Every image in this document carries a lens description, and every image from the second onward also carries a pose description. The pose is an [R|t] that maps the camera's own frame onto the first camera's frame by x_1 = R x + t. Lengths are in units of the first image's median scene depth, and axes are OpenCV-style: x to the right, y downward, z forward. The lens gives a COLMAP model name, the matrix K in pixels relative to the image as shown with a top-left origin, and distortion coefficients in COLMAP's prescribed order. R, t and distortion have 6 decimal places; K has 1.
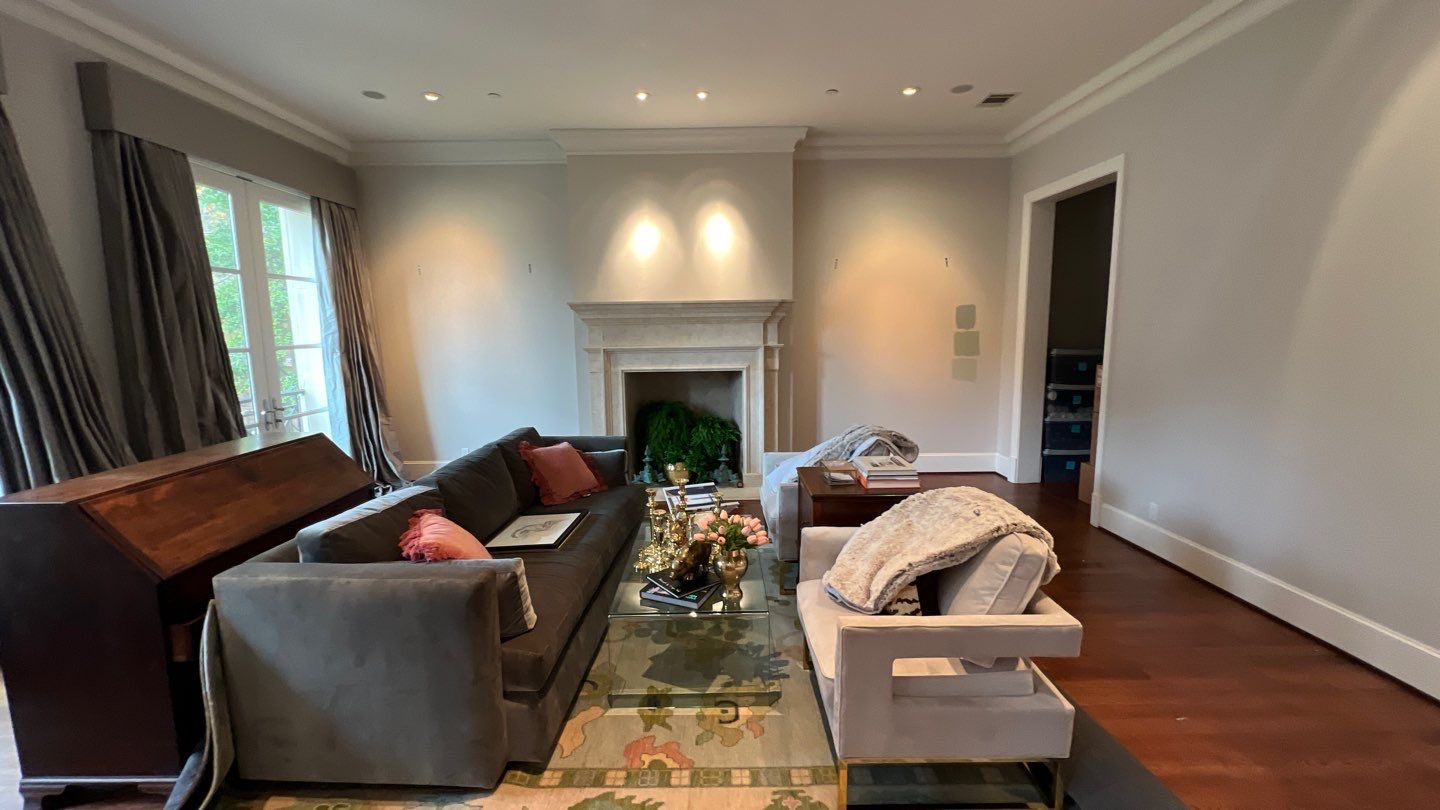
lens RADIAL K [[579.8, 0, 722.5], [0, 579.8, 399.5], [0, 0, 1]] dist [-0.004031, -0.000158]
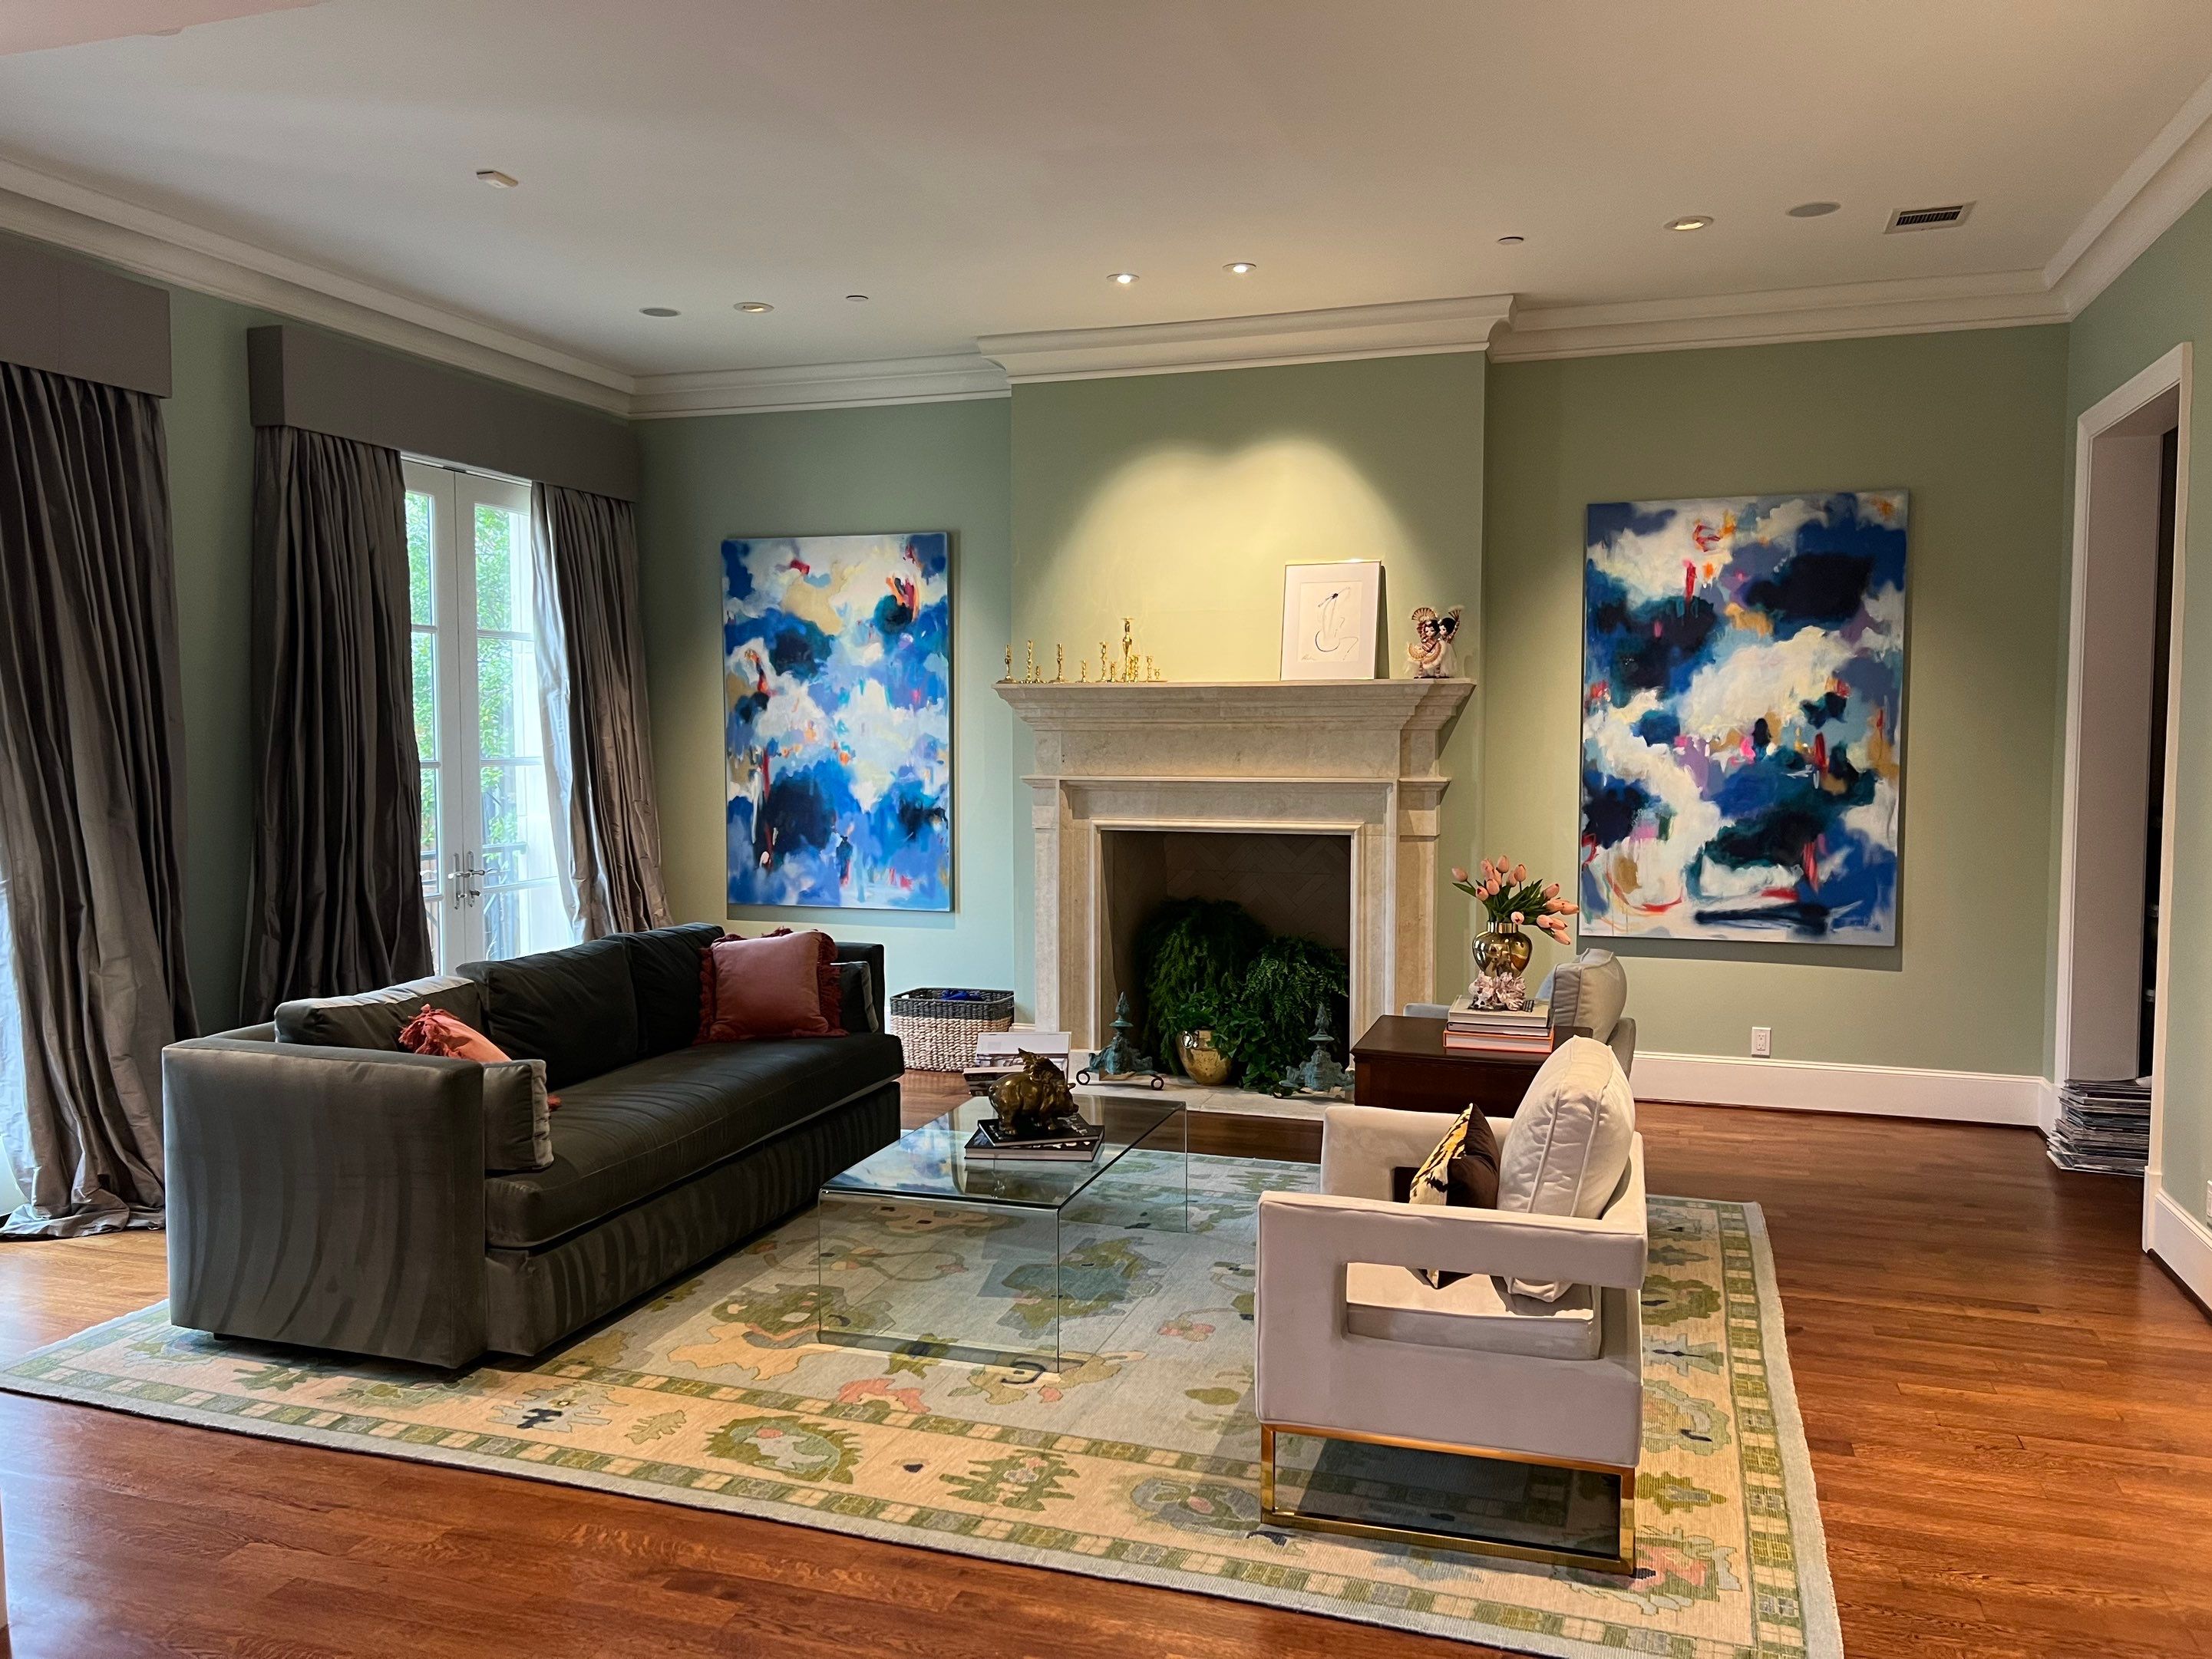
lens RADIAL K [[1693.3, 0, 1107.8], [0, 1693.3, 822.8], [0, 0, 1]] dist [0.053633, -0.057529]
pose [[0.946078, 0.032407, -0.322313, 0.281733], [-0.054177, 0.996799, -0.058801, 0.027973], [0.319375, 0.073092, 0.944805, -0.302814]]
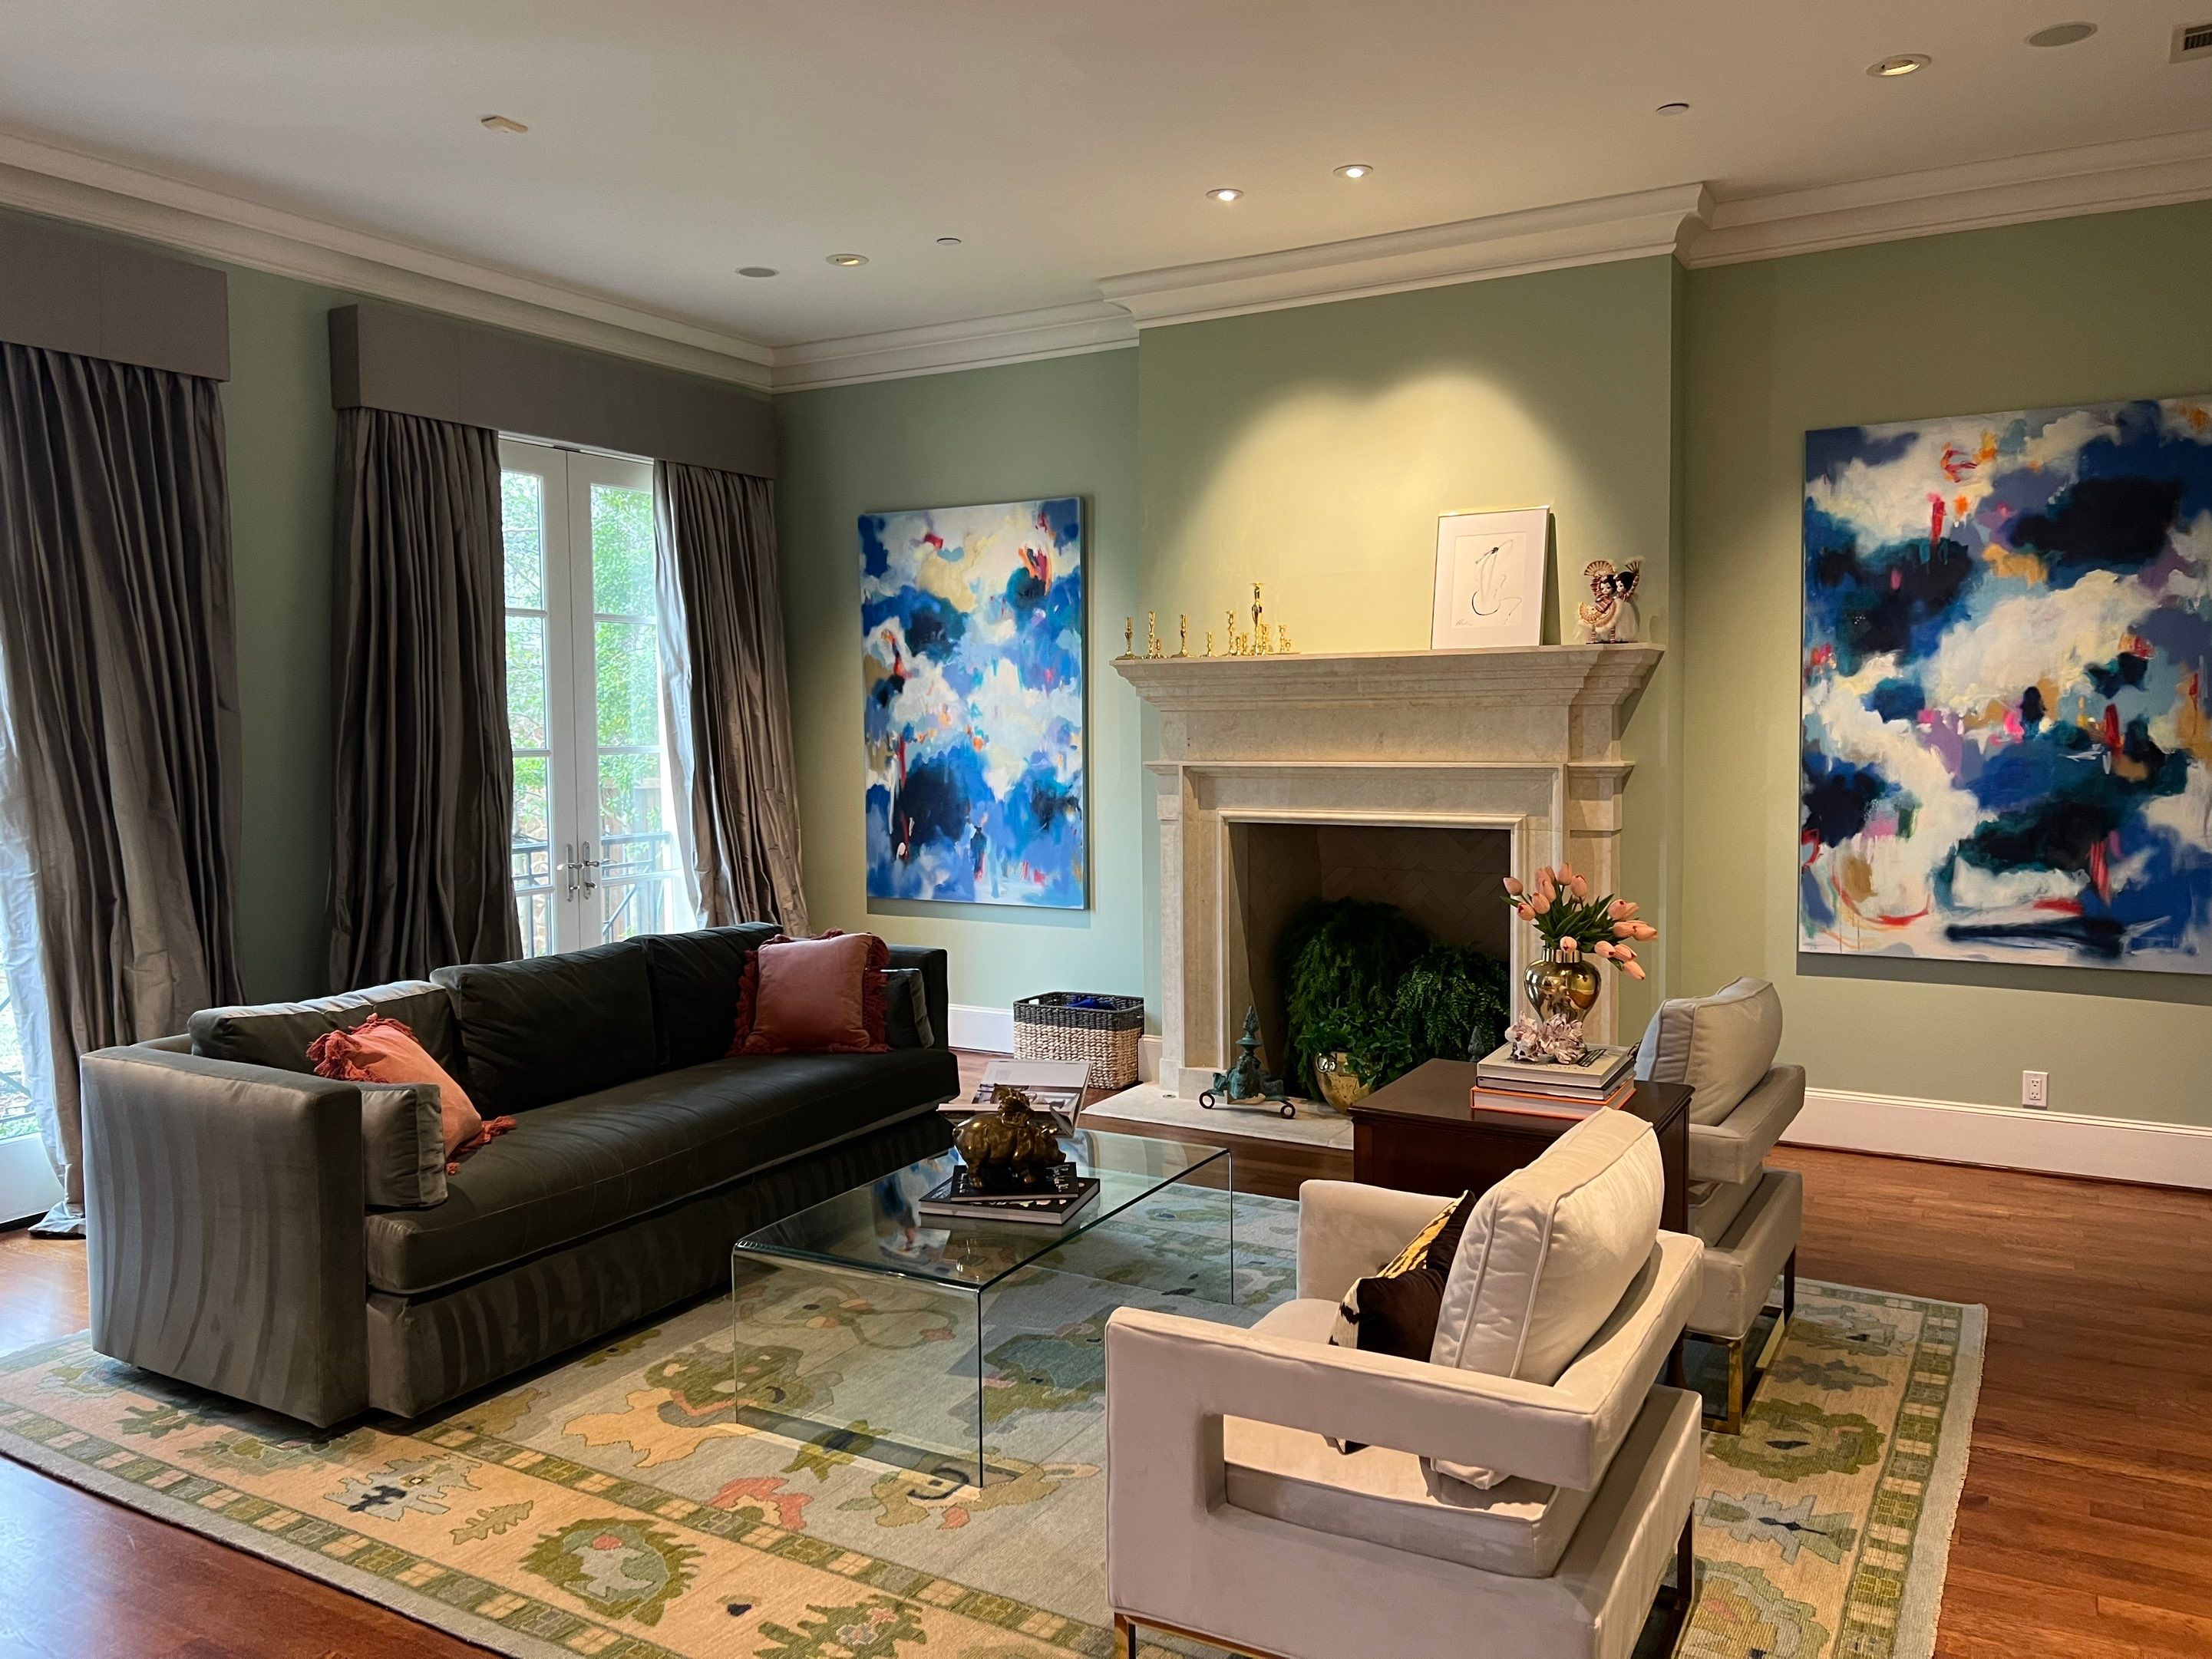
lens RADIAL K [[1693.3, 0, 1087.1], [0, 1693.3, 797.7], [0, 0, 1]] dist [0.053633, -0.057529]
pose [[0.858922, 0.030851, -0.511176, 0.372161], [-0.066697, 0.996421, -0.051934, 0.006000], [0.507744, 0.078701, 0.857905, -0.109293]]
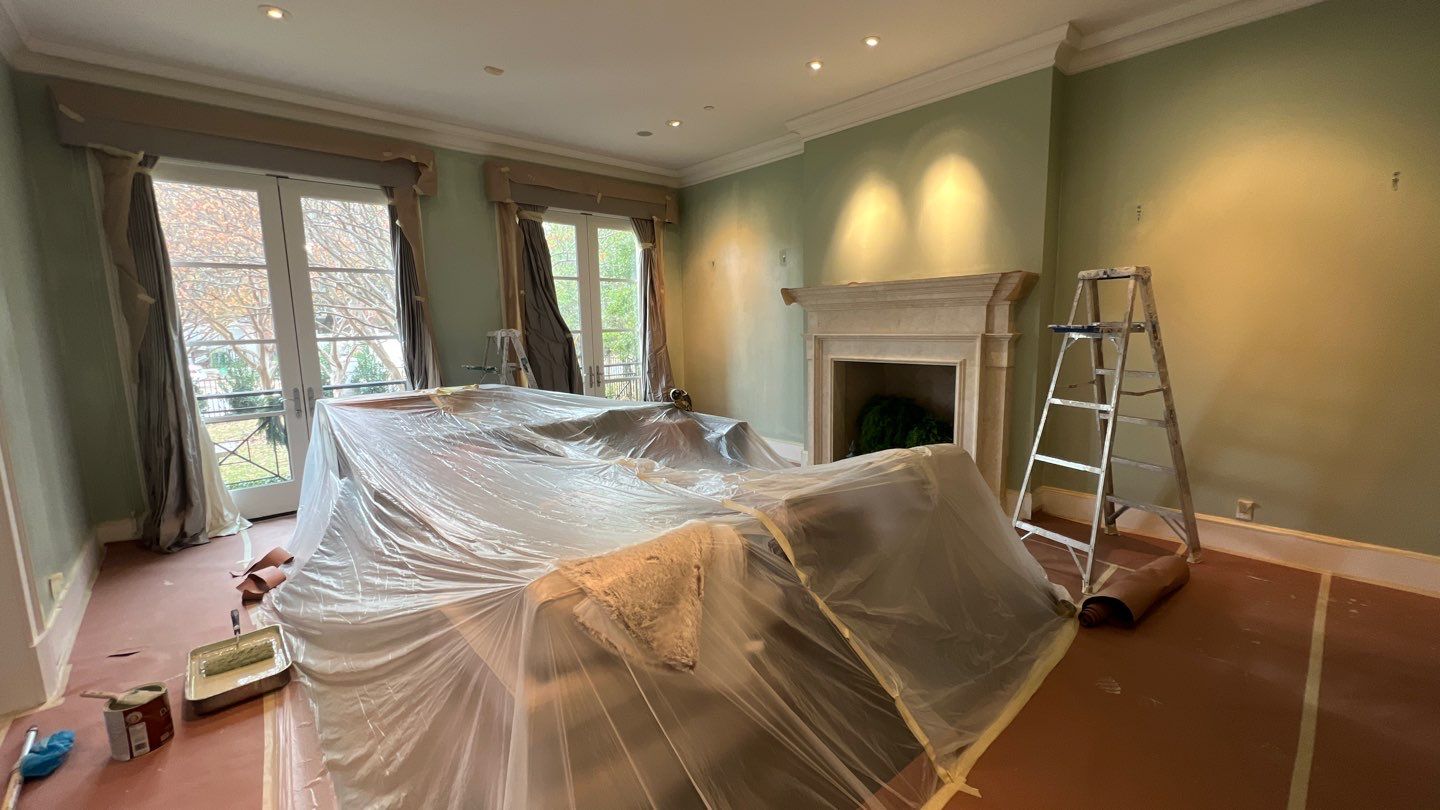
lens RADIAL K [[579.8, 0, 713.8], [0, 579.8, 403.1], [0, 0, 1]] dist [-0.004031, -0.000158]
pose [[0.664819, 0.101727, -0.740045, 0.415107], [-0.081946, 0.994637, 0.063108, -0.021638], [0.742496, 0.018688, 0.669590, 0.217611]]
